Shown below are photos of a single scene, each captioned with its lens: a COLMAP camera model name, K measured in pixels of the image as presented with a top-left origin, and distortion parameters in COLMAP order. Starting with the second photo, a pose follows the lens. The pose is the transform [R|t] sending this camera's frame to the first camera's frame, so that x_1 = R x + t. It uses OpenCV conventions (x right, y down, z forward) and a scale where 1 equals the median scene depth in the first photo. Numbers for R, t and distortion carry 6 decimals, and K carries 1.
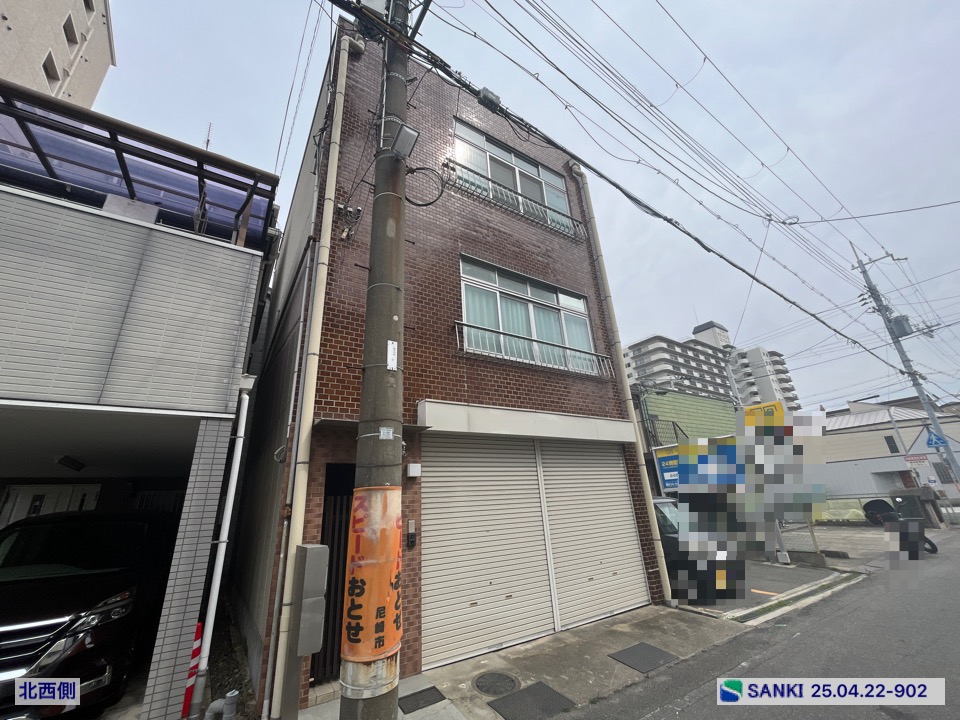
lens RADIAL K [[385.5, 0, 476.8], [0, 385.5, 358.8], [0, 0, 1]] dist [-0.002361, -0.000245]
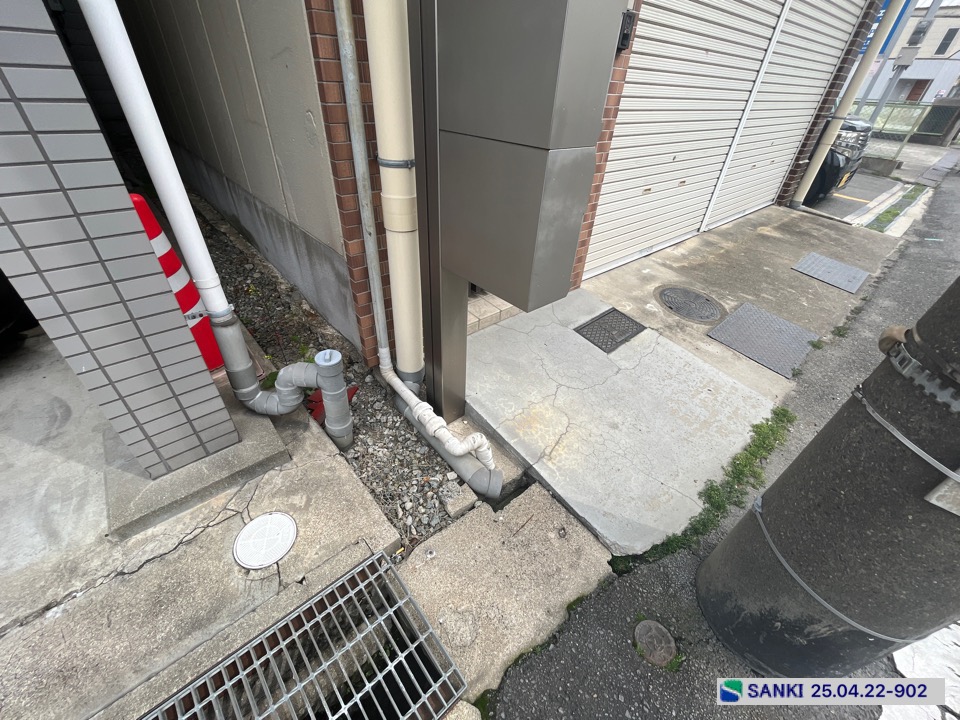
lens RADIAL K [[385.5, 0, 477.7], [0, 385.5, 360.2], [0, 0, 1]] dist [-0.002361, -0.000245]
pose [[0.984925, -0.005774, 0.172887, -0.364636], [-0.142063, 0.543247, 0.827467, 0.333107], [-0.098698, -0.839553, 0.534237, 0.503561]]
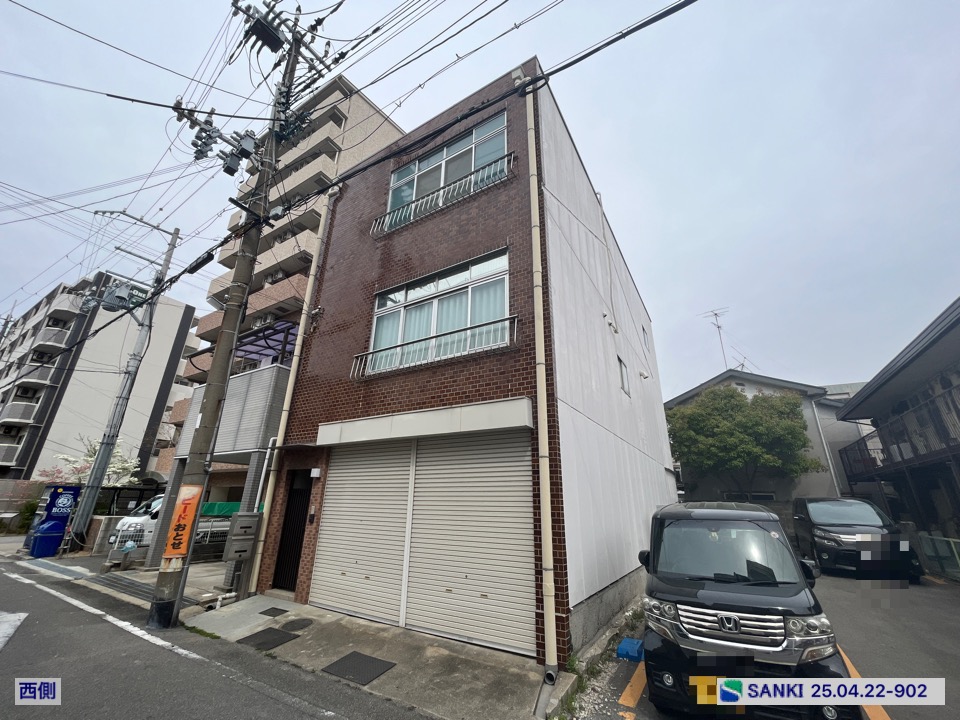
lens RADIAL K [[385.5, 0, 476.8], [0, 385.5, 358.7], [0, 0, 1]] dist [-0.002361, -0.000245]
pose [[0.428818, -0.260343, -0.865064, 1.521354], [0.283490, 0.947985, -0.144771, 0.263134], [0.857758, -0.183157, 0.480318, 0.900252]]
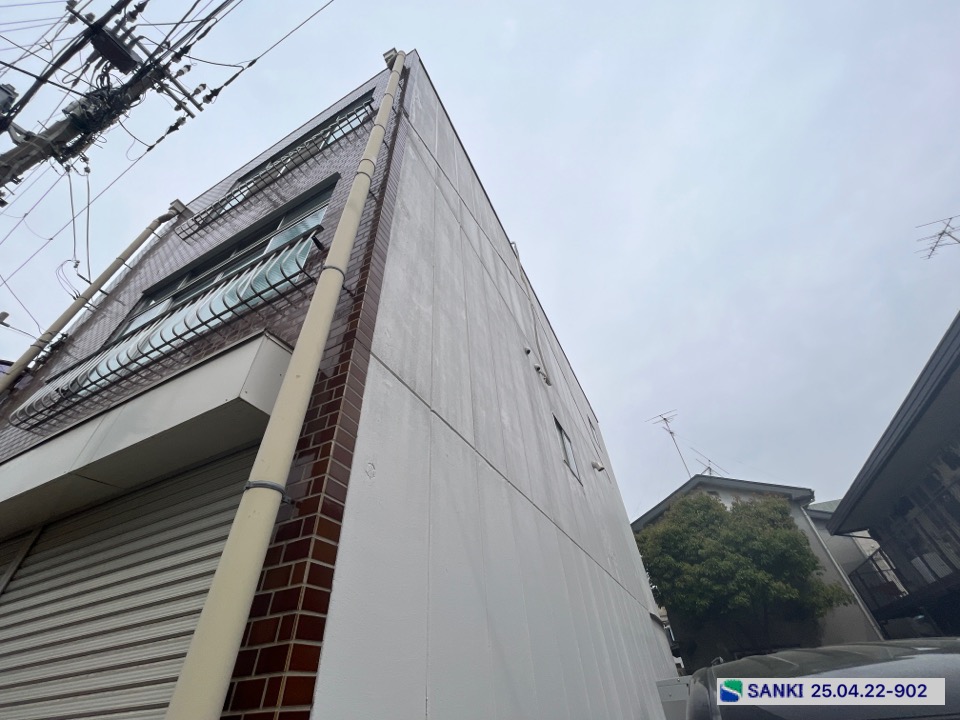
lens RADIAL K [[385.5, 0, 476.2], [0, 385.5, 360.7], [0, 0, 1]] dist [-0.002361, -0.000245]
pose [[0.514409, -0.554131, -0.654463, 0.955497], [0.339660, 0.832424, -0.437837, 0.508596], [0.787410, 0.002932, 0.616423, 1.446328]]
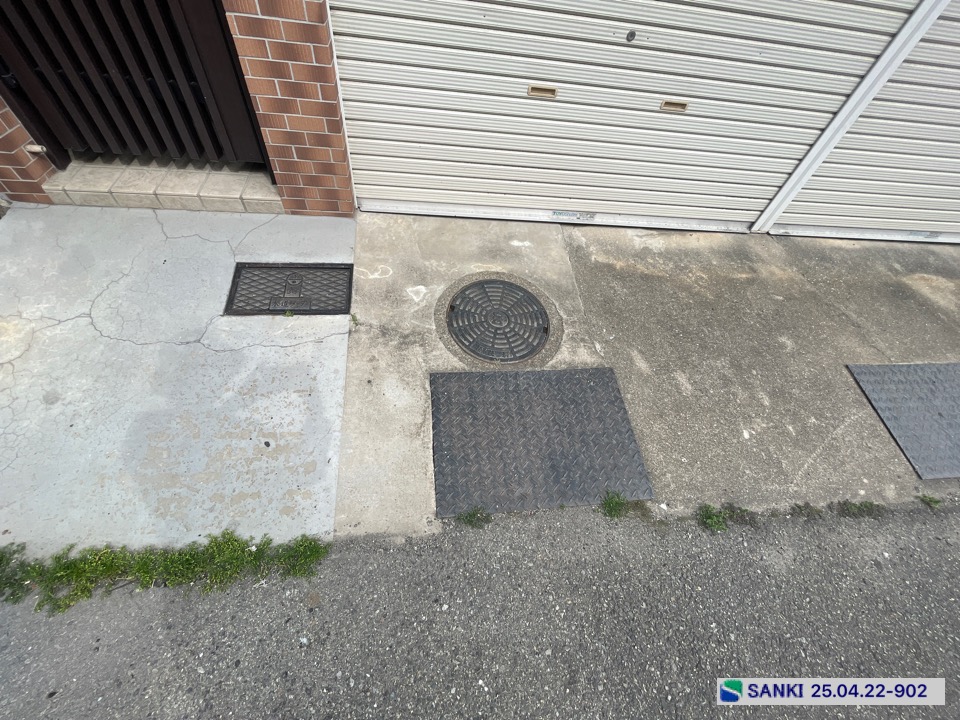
lens RADIAL K [[385.5, 0, 476.9], [0, 385.5, 359.6], [0, 0, 1]] dist [-0.002361, -0.000245]
pose [[0.875272, 0.456683, -0.159183, 0.092210], [0.011180, 0.309948, 0.950688, 0.414466], [0.483502, -0.833890, 0.266183, 0.721567]]
